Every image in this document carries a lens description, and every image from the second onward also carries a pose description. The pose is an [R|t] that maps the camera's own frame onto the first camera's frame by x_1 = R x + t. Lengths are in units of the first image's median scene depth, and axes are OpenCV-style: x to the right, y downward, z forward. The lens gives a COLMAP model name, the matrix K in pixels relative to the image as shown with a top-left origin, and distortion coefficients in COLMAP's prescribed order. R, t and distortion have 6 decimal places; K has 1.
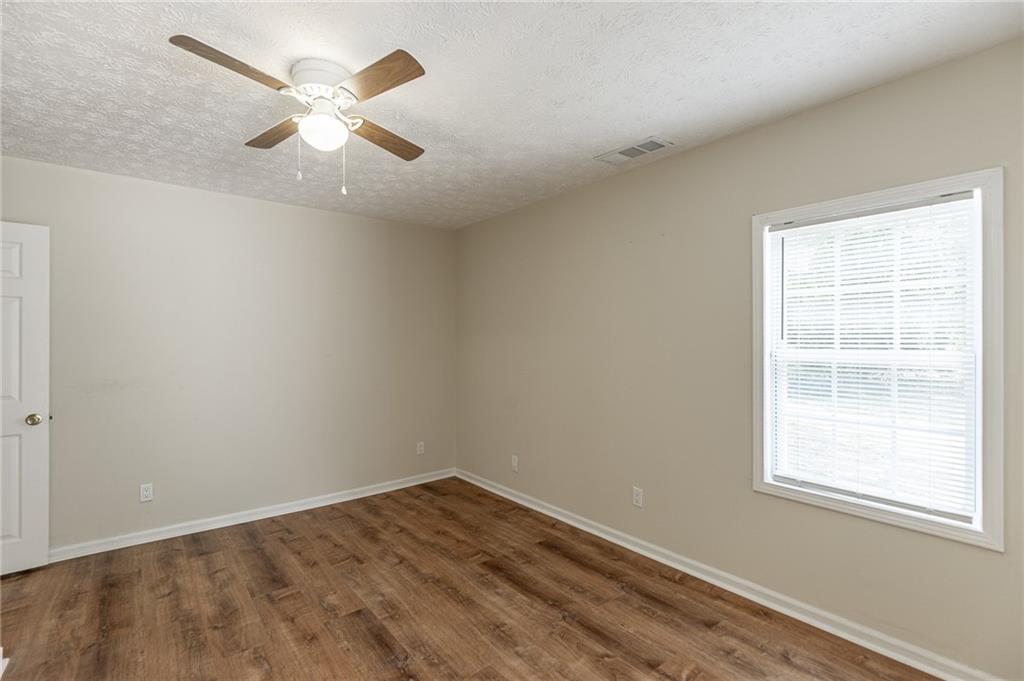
lens RADIAL K [[469.3, 0, 519.3], [0, 469.3, 341.7], [0, 0, 1]] dist [-0.001038, -0.000348]
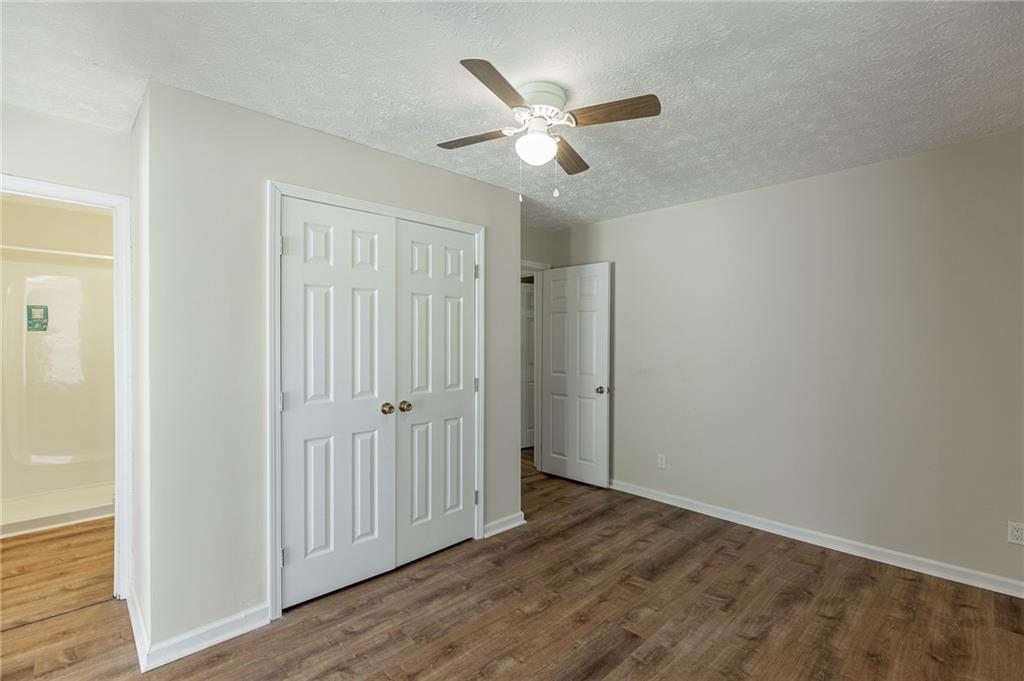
lens RADIAL K [[469.3, 0, 519.3], [0, 469.3, 341.7], [0, 0, 1]] dist [-0.001038, -0.000348]
pose [[0.098386, 0.009607, -0.995102, 0.435797], [-0.003015, 0.999952, 0.009356, -0.004460], [0.995144, 0.002080, 0.098410, 0.554220]]
